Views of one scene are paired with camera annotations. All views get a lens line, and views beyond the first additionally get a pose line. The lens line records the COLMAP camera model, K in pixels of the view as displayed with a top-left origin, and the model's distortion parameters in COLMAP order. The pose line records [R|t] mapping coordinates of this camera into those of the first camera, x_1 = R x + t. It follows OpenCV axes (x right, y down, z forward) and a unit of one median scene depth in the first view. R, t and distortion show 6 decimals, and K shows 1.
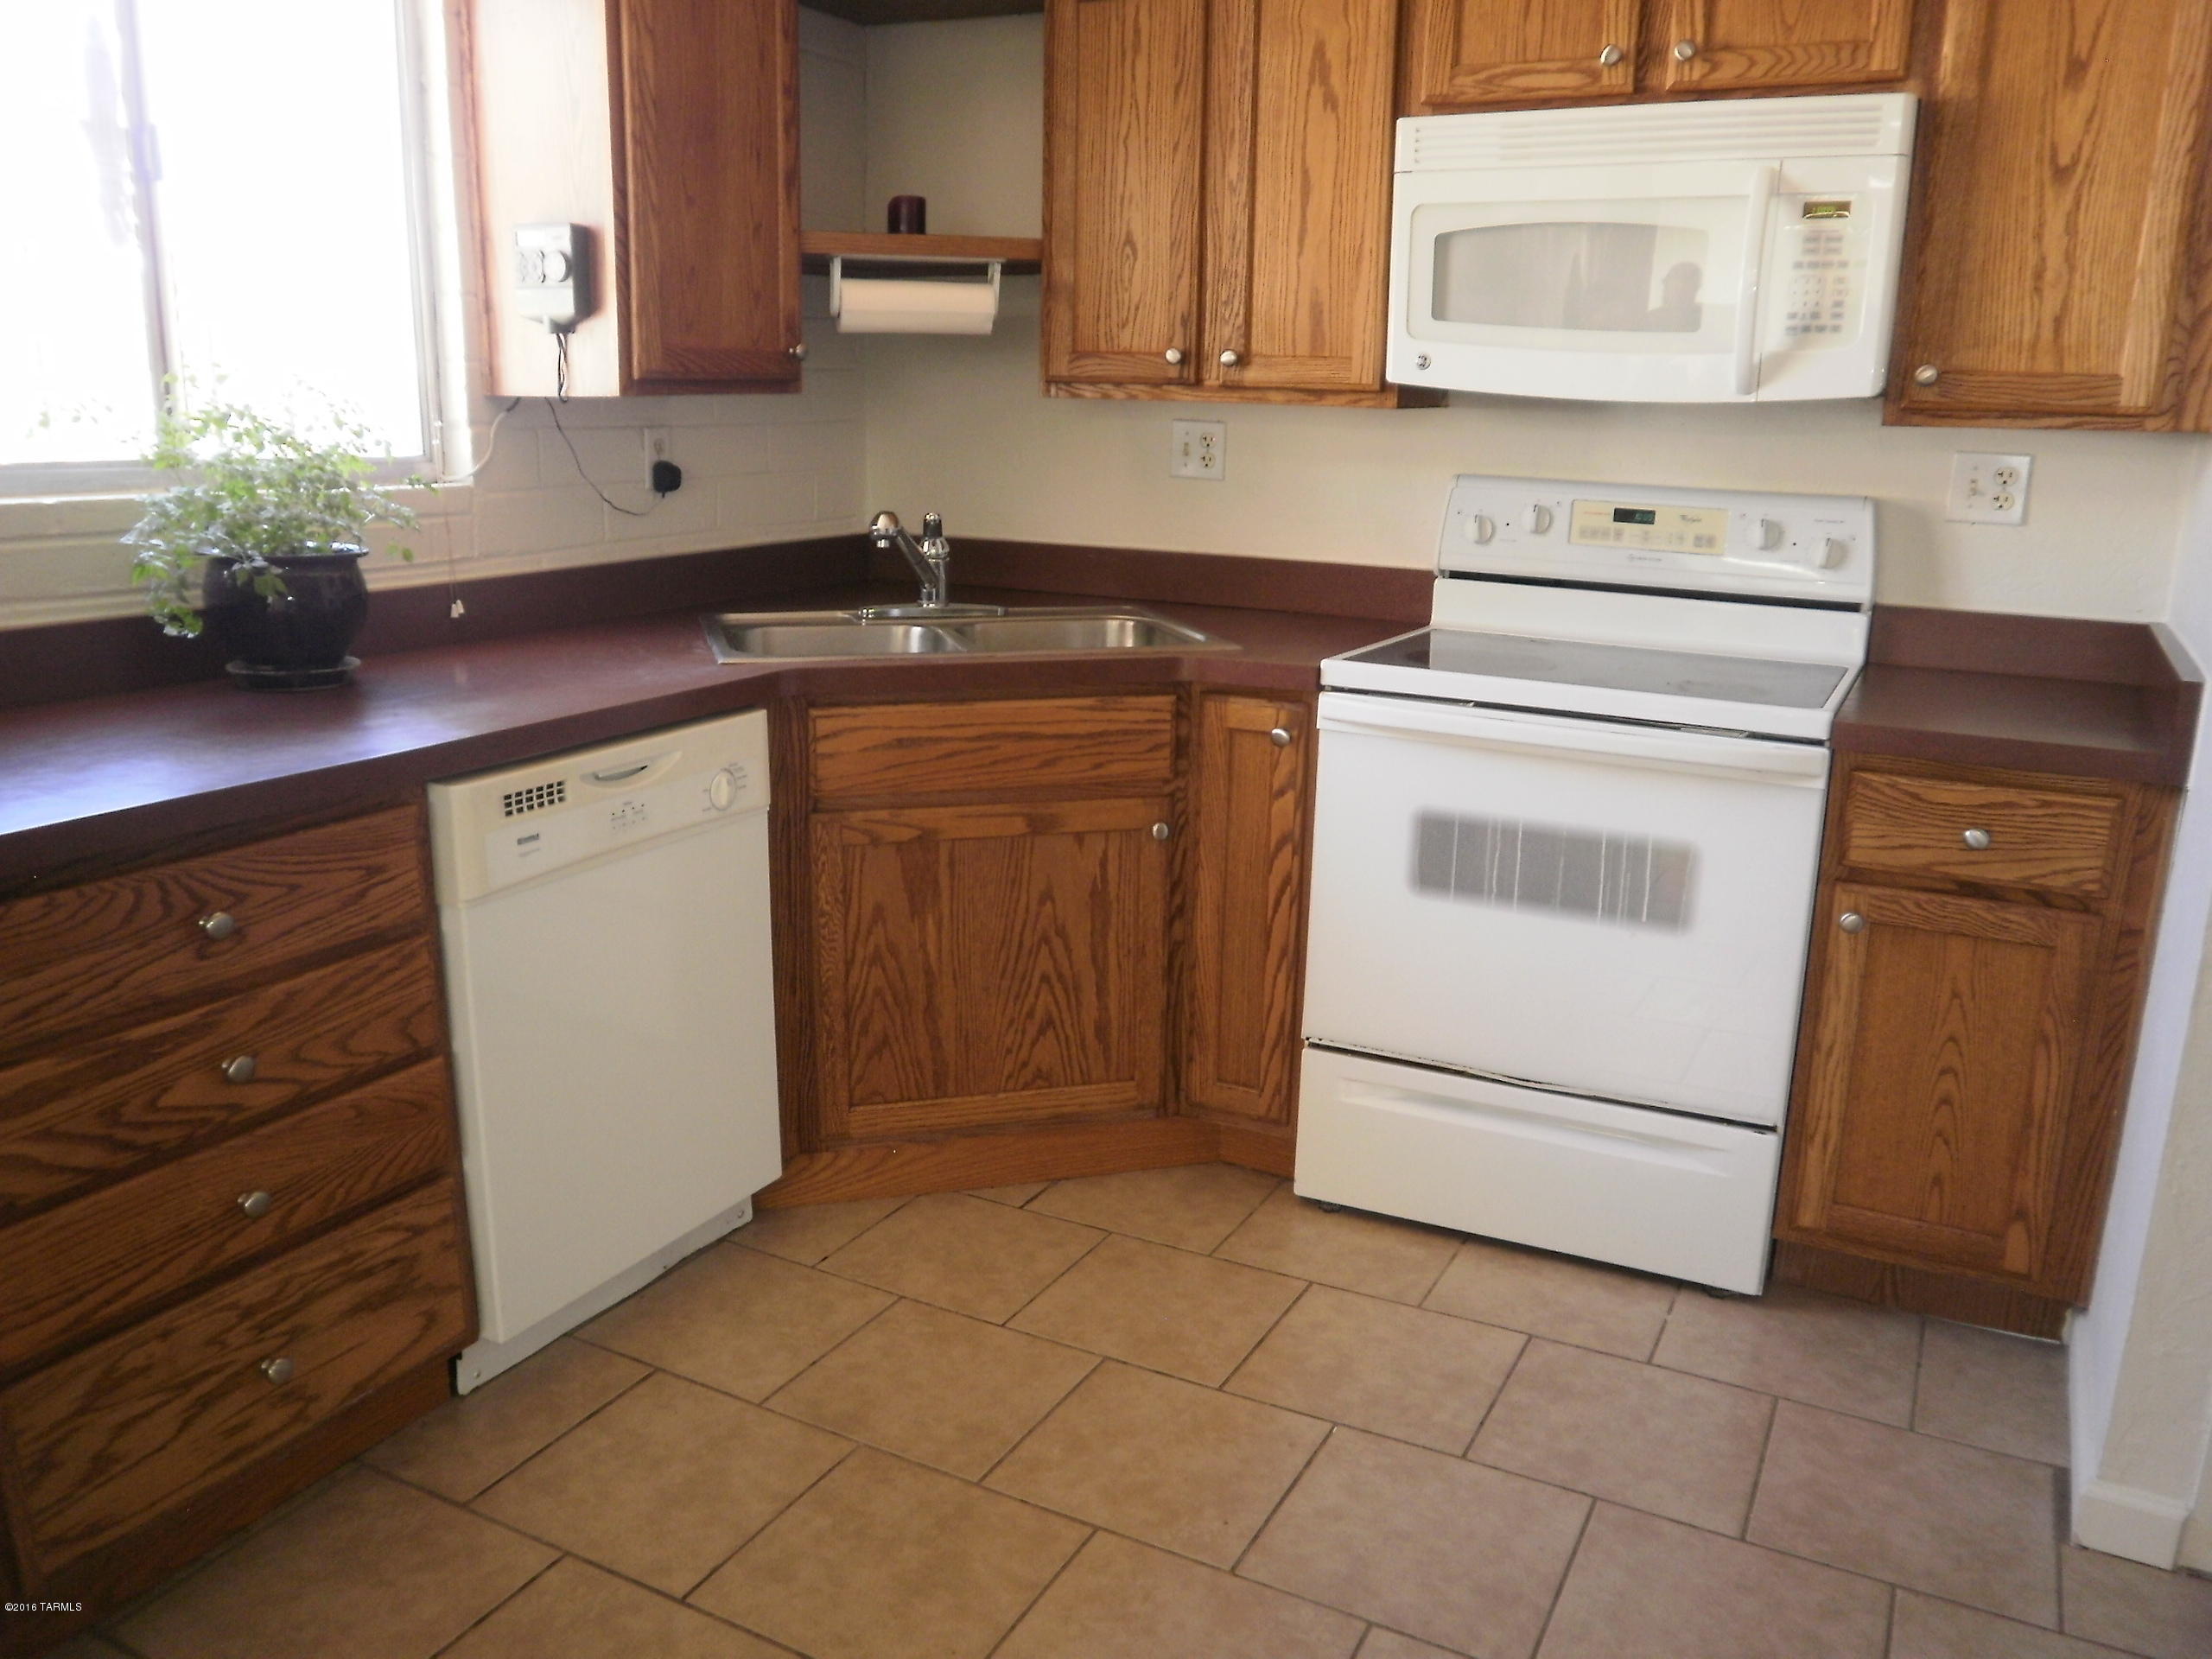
lens RADIAL K [[1678.1, 0, 1139.3], [0, 1678.1, 828.9], [0, 0, 1]] dist [-0.076401, 0.065094]
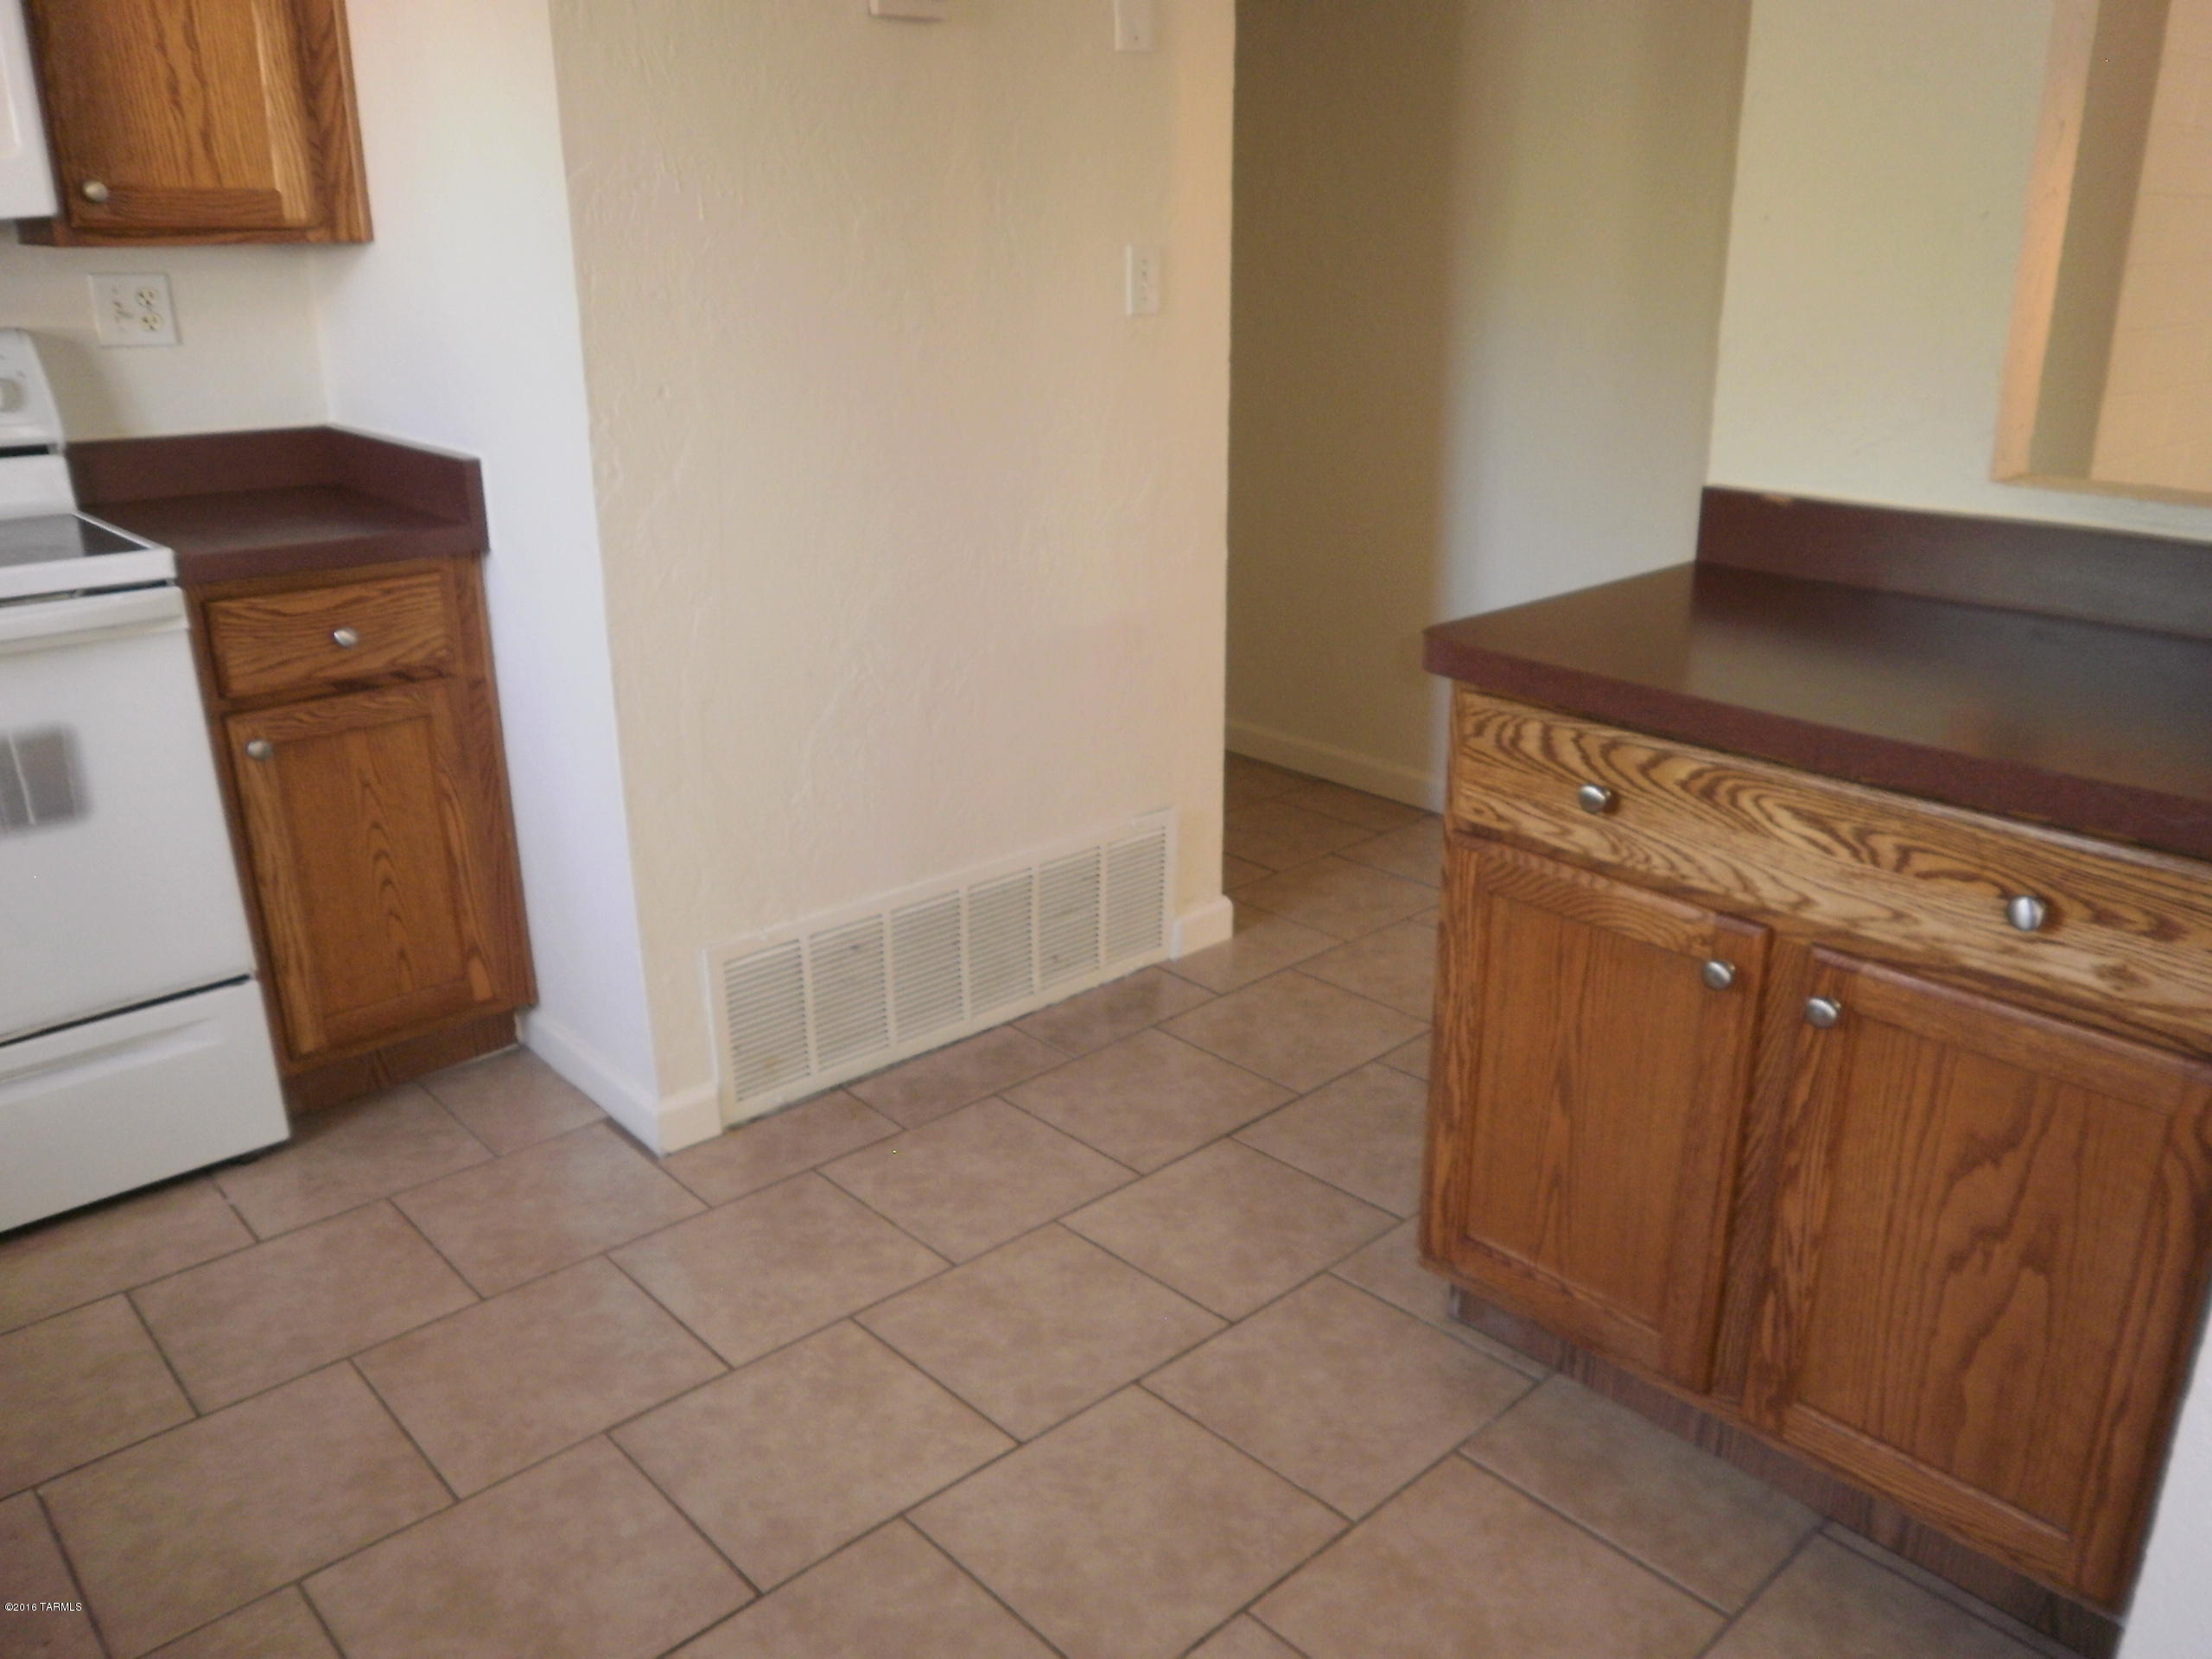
lens RADIAL K [[1678.1, 0, 1139.3], [0, 1678.1, 828.9], [0, 0, 1]] dist [-0.076401, 0.065094]
pose [[0.334692, -0.326731, 0.883871, -0.291923], [0.238136, 0.936848, 0.256140, -0.028011], [-0.911741, 0.124754, 0.391362, 0.123383]]
